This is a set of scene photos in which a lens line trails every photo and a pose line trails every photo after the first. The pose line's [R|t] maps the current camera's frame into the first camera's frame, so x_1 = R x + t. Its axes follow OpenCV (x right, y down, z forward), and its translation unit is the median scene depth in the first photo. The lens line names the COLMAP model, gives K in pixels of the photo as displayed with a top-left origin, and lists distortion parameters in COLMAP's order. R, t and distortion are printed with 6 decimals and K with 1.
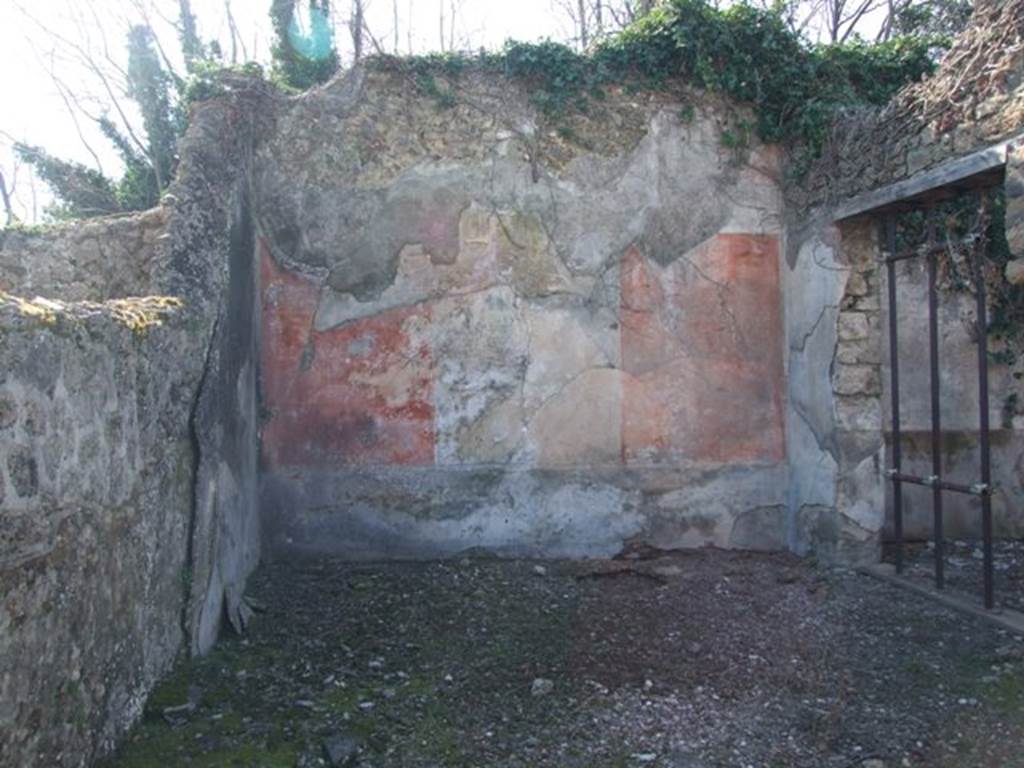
lens RADIAL K [[821.9, 0, 515.5], [0, 821.9, 333.0], [0, 0, 1]] dist [-0.055157, 0.048578]
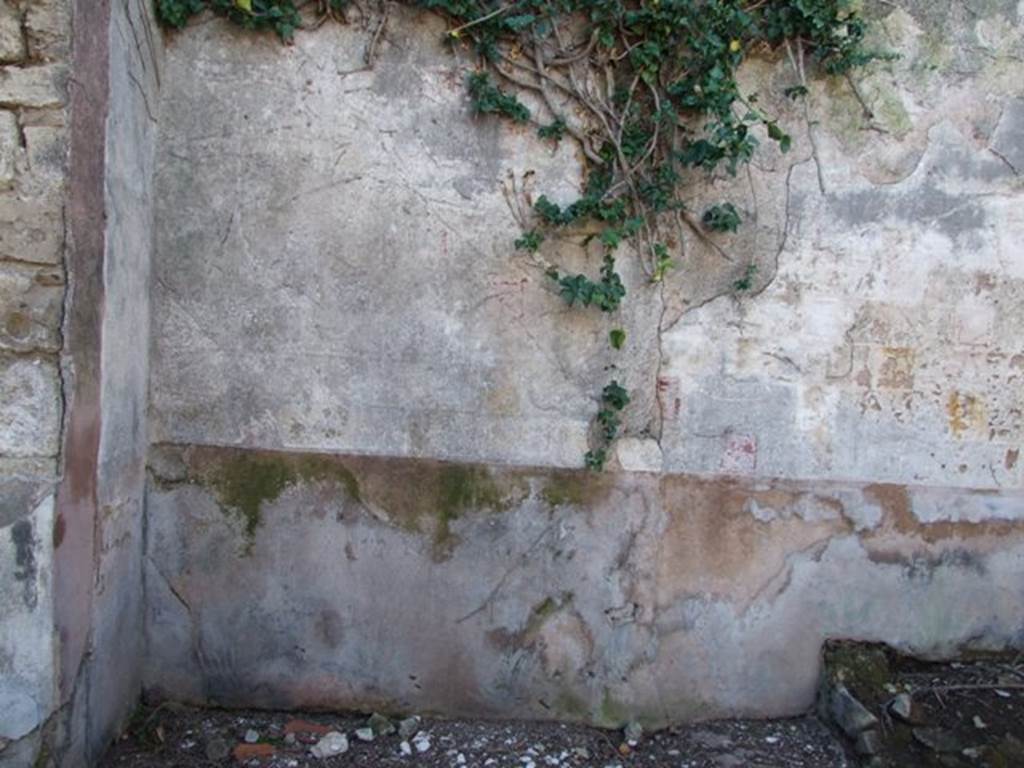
lens RADIAL K [[821.9, 0, 516.2], [0, 821.9, 374.0], [0, 0, 1]] dist [-0.055157, 0.048578]
pose [[0.995540, 0.065991, -0.067415, 0.771634], [-0.059346, 0.993589, 0.096224, 0.044775], [0.073333, -0.091794, 0.993074, 0.774758]]
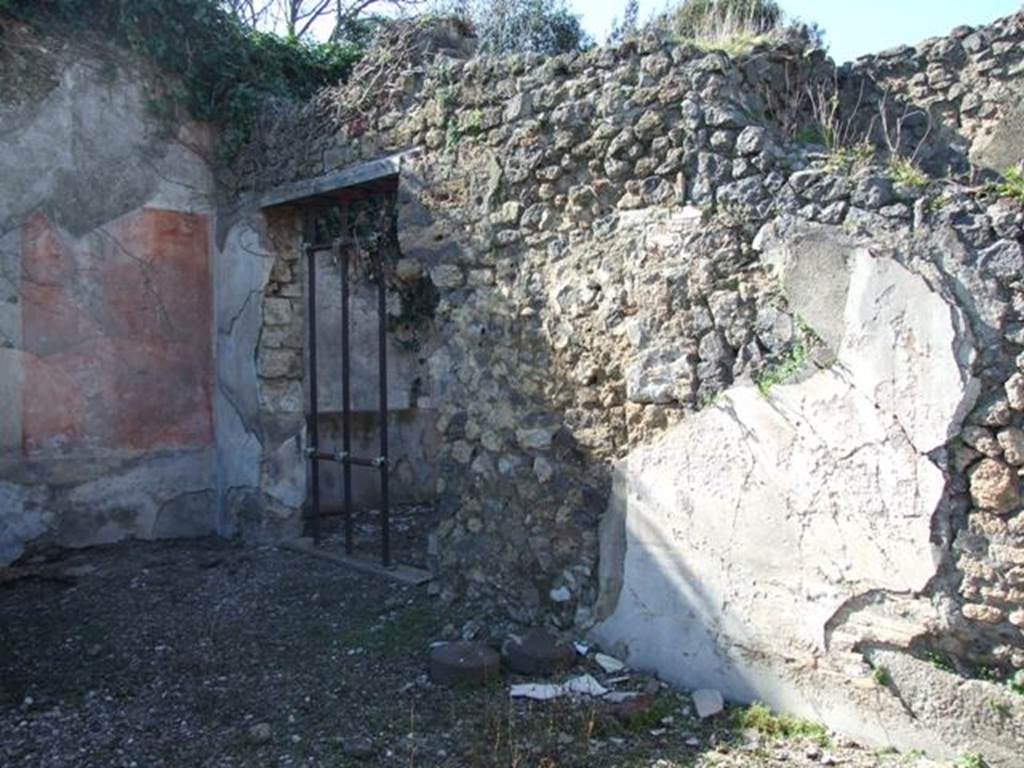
lens RADIAL K [[821.9, 0, 521.7], [0, 821.9, 335.9], [0, 0, 1]] dist [-0.055157, 0.048578]
pose [[0.798077, 0.027344, 0.601935, 0.038396], [-0.040871, 0.999126, 0.008801, 0.000672], [-0.601168, -0.031625, 0.798497, -0.016257]]
